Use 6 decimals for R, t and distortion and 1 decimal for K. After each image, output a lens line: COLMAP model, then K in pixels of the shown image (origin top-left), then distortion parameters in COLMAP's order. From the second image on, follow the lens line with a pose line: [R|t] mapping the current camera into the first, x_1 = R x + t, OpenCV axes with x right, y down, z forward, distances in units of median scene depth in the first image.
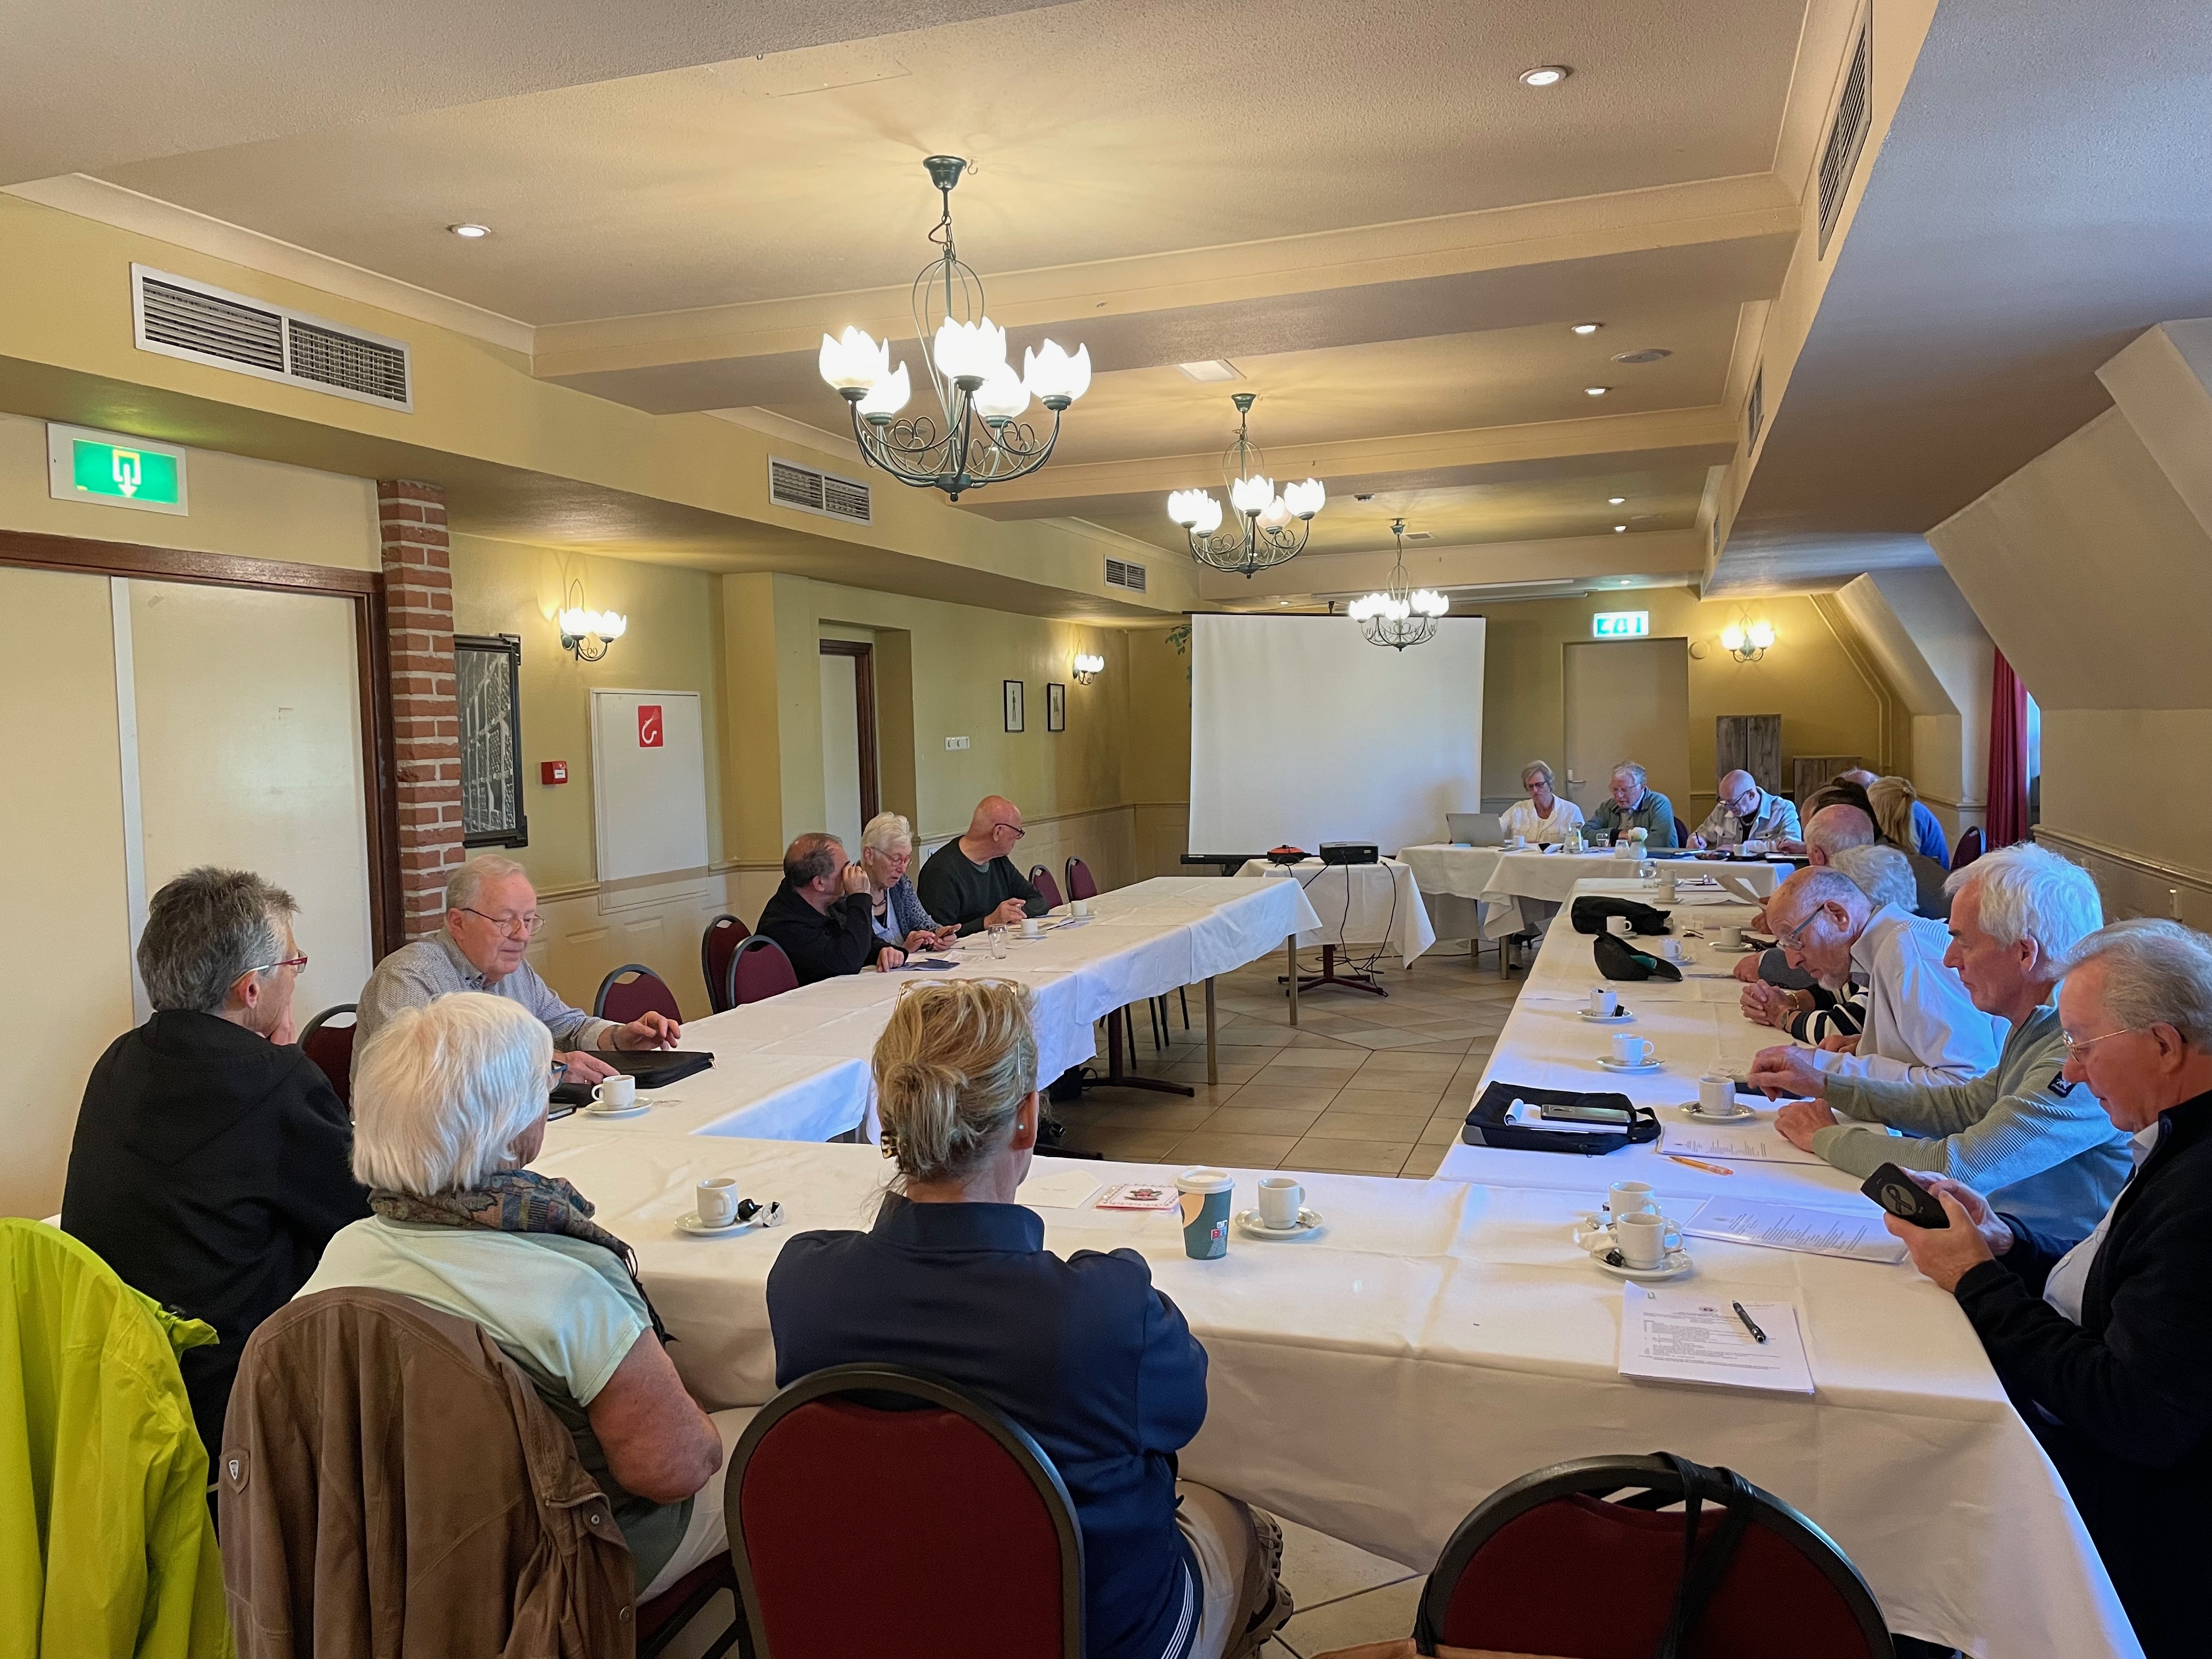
lens RADIAL K [[1676.2, 0, 1107.1], [0, 1676.2, 834.7], [0, 0, 1]] dist [0.066225, -0.032506]
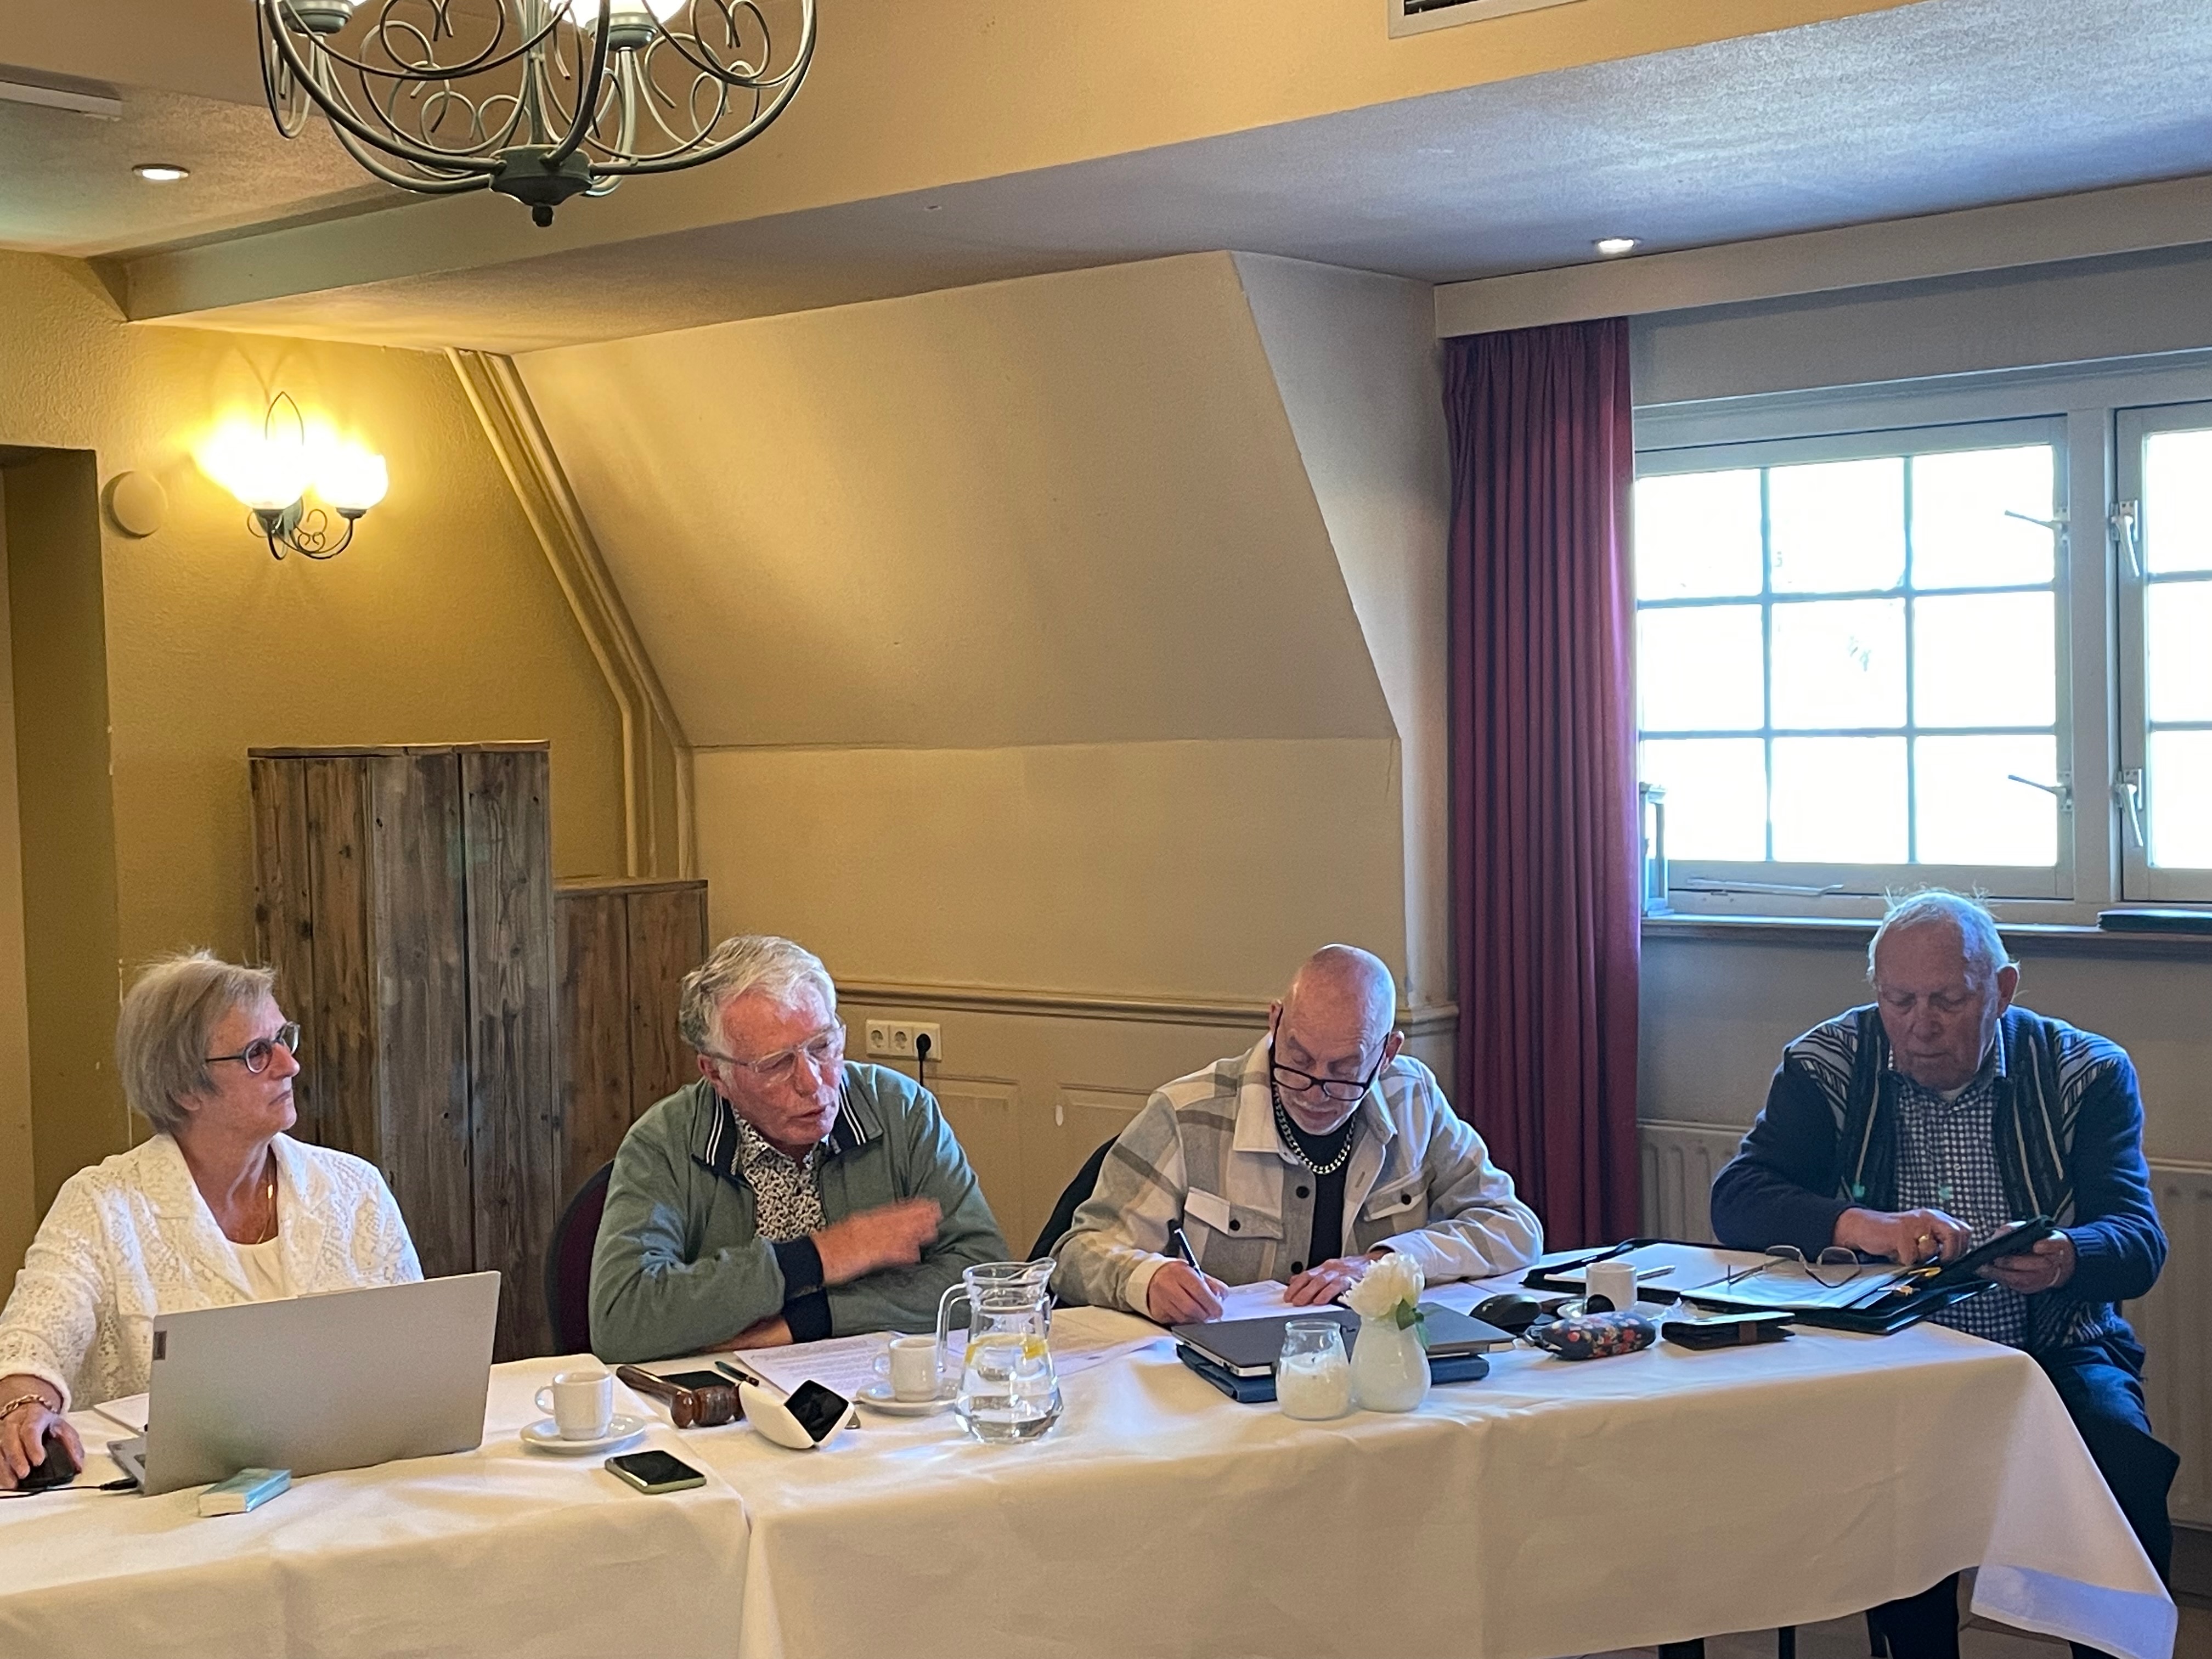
lens RADIAL K [[3143.8, 0, 1124.7], [0, 3143.8, 834.8], [0, 0, 1]] dist [0.212017, 0.000000]
pose [[0.368611, -0.016720, 0.929433, -0.096592], [0.074162, 0.997180, -0.011474, -0.066617], [-0.926621, 0.073158, 0.368811, 1.121013]]
